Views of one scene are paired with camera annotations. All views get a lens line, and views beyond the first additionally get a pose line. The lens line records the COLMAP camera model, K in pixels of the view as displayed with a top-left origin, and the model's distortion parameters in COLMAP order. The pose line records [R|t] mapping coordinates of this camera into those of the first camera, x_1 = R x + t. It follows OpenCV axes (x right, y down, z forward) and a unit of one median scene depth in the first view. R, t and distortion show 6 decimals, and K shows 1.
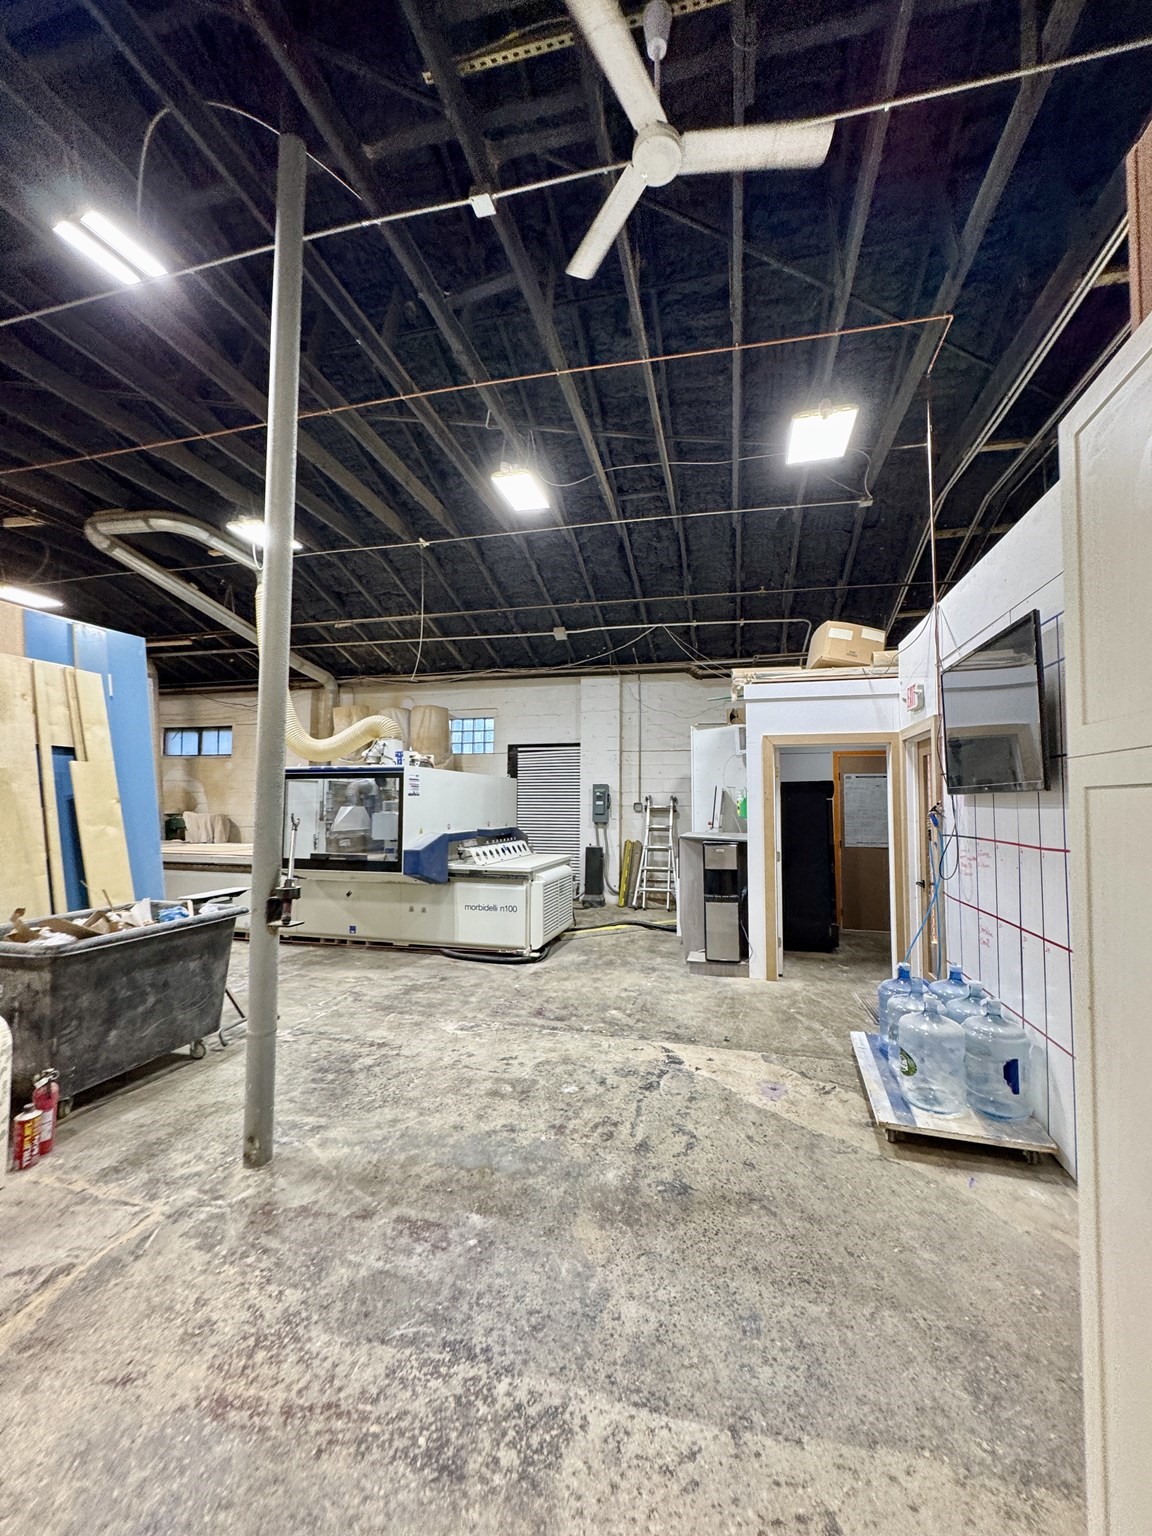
lens RADIAL K [[613.1, 0, 579.7], [0, 613.1, 768.6], [0, 0, 1]] dist [-0.002295, 0.000018]
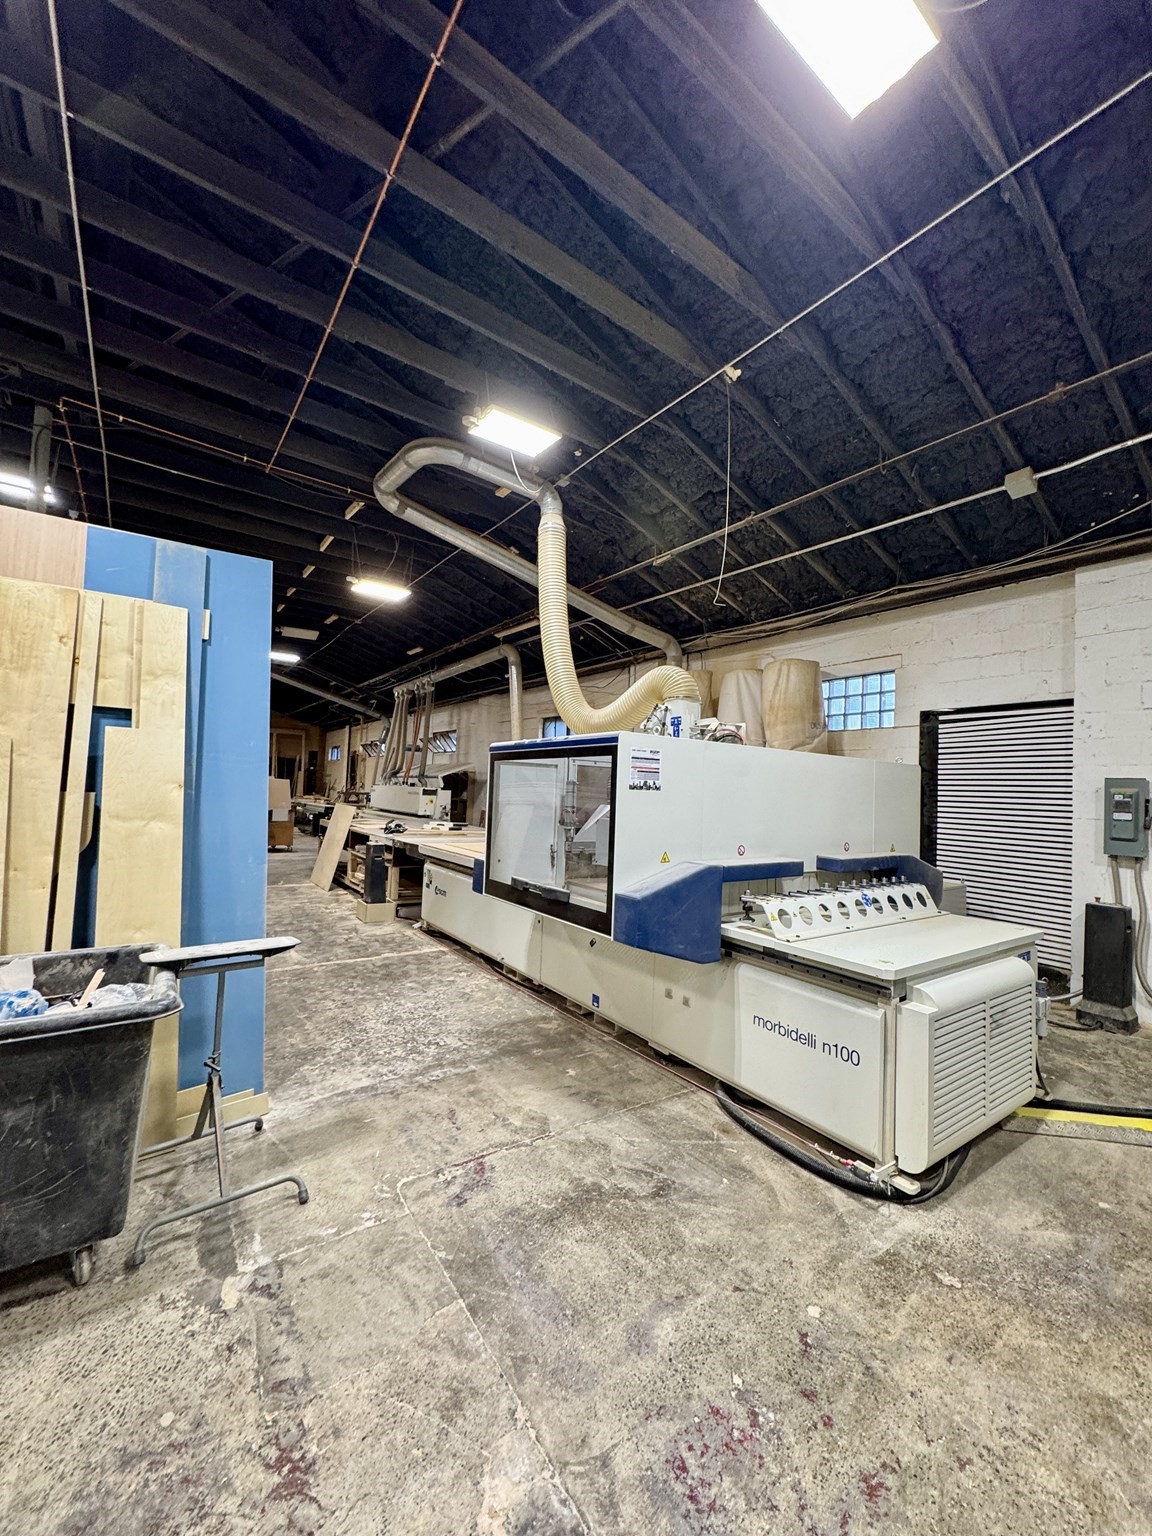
lens RADIAL K [[613.1, 0, 579.2], [0, 613.1, 768.9], [0, 0, 1]] dist [-0.002295, 0.000018]
pose [[0.766118, 0.000854, -0.642700, 0.019291], [0.002831, 0.999985, 0.004703, 0.020376], [0.642694, -0.005423, 0.766104, 0.483566]]
